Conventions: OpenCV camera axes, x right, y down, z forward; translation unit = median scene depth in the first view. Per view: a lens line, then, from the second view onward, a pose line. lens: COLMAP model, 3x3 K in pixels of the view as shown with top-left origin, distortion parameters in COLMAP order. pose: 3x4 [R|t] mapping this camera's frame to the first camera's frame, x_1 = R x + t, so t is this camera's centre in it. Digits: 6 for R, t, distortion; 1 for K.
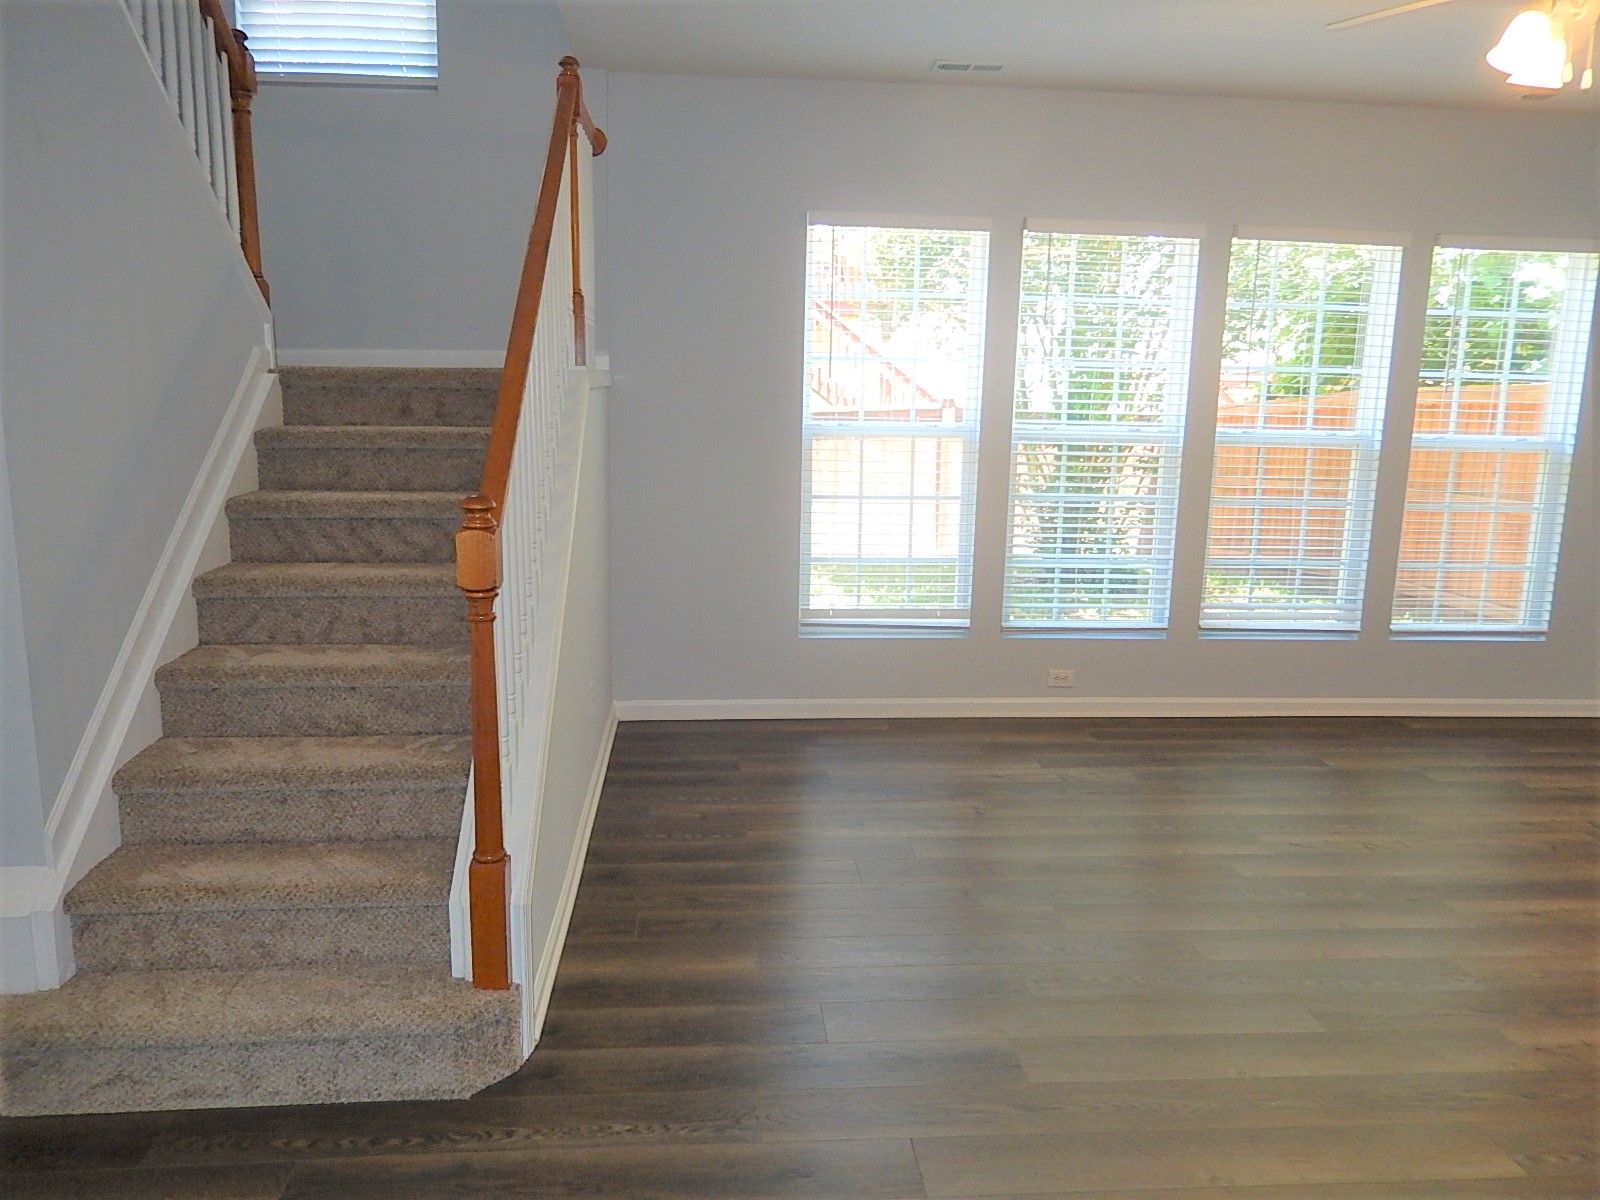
lens RADIAL K [[1172.1, 0, 800.2], [0, 1172.1, 595.4], [0, 0, 1]] dist [-0.007701, -0.007005]
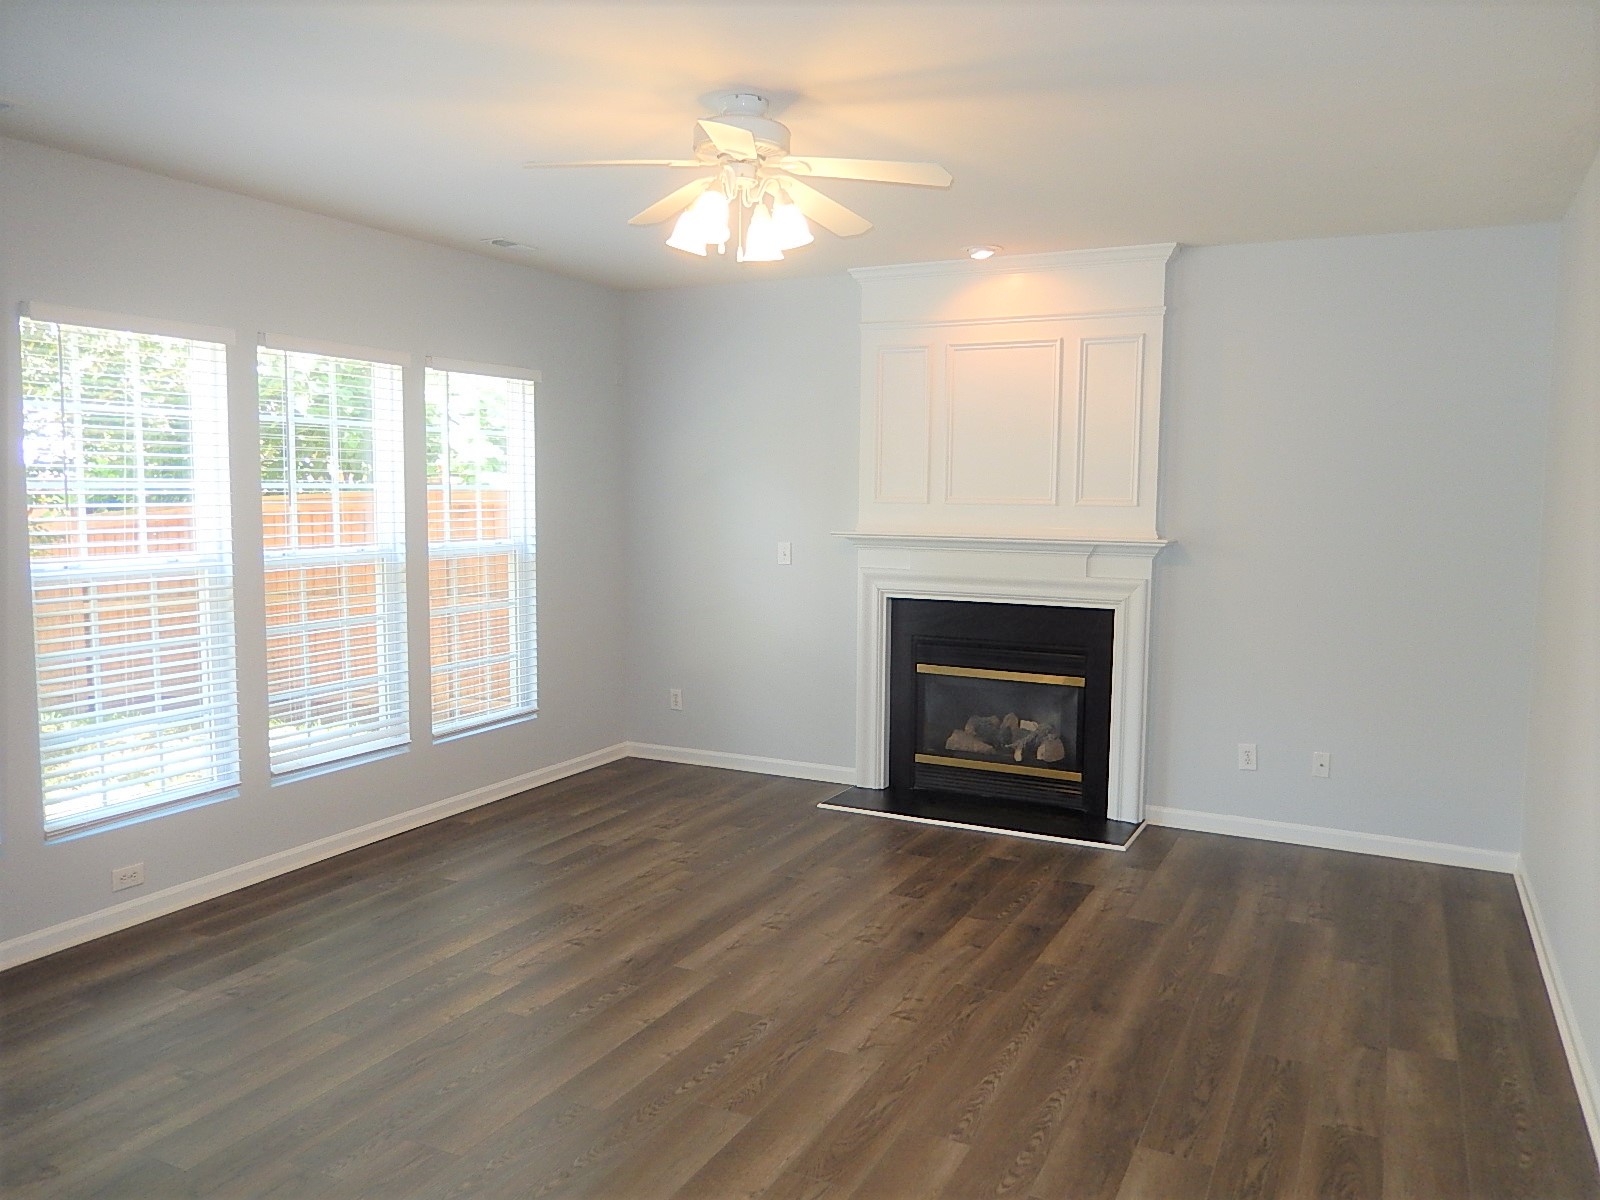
lens RADIAL K [[1172.1, 0, 802.6], [0, 1172.1, 605.3], [0, 0, 1]] dist [-0.007701, -0.007005]
pose [[0.537923, -0.104966, 0.836434, -0.164546], [0.174433, 0.984603, 0.011380, -0.037621], [-0.824750, 0.139780, 0.547950, 0.158503]]
